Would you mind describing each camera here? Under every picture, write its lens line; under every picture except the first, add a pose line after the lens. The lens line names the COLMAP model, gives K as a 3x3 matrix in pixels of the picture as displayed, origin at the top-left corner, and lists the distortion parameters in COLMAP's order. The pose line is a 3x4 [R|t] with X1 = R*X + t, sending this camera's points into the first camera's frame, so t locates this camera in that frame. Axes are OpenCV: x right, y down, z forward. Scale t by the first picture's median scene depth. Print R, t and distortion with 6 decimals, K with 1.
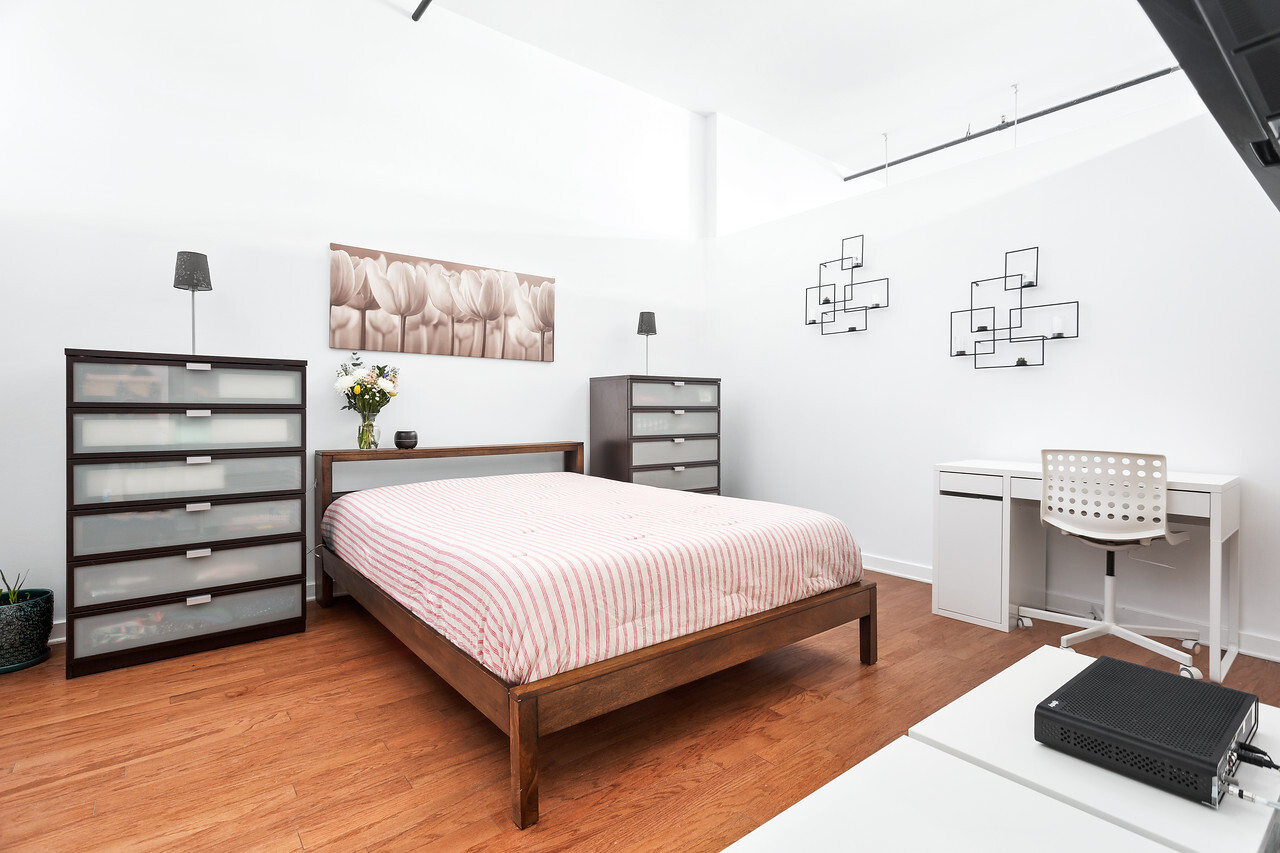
lens RADIAL K [[628.4, 0, 629.9], [0, 628.4, 418.0], [0, 0, 1]] dist [-0.001156, 0.001353]
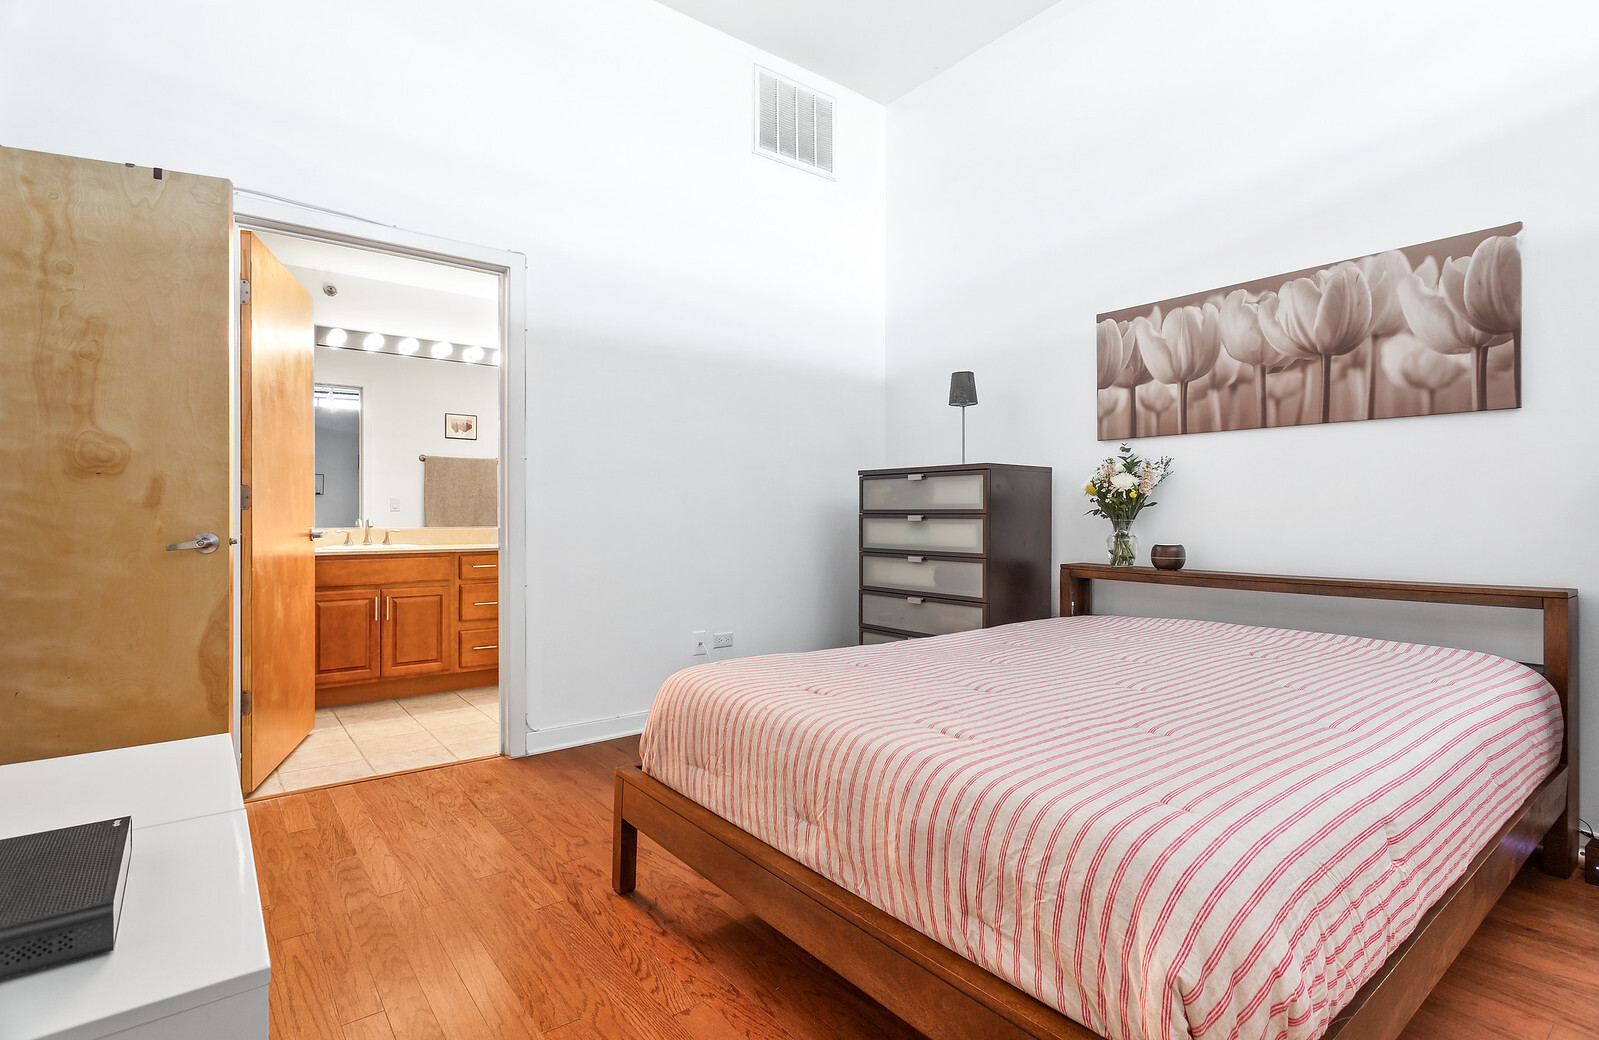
lens RADIAL K [[763.2, 0, 786.5], [0, 763.2, 521.2], [0, 0, 1]] dist [0.004788, 0.000545]
pose [[-0.012999, 0.006785, -0.999892, 0.503385], [-0.012125, 0.999902, 0.006942, -0.006361], [0.999842, 0.012214, -0.012915, 0.559931]]
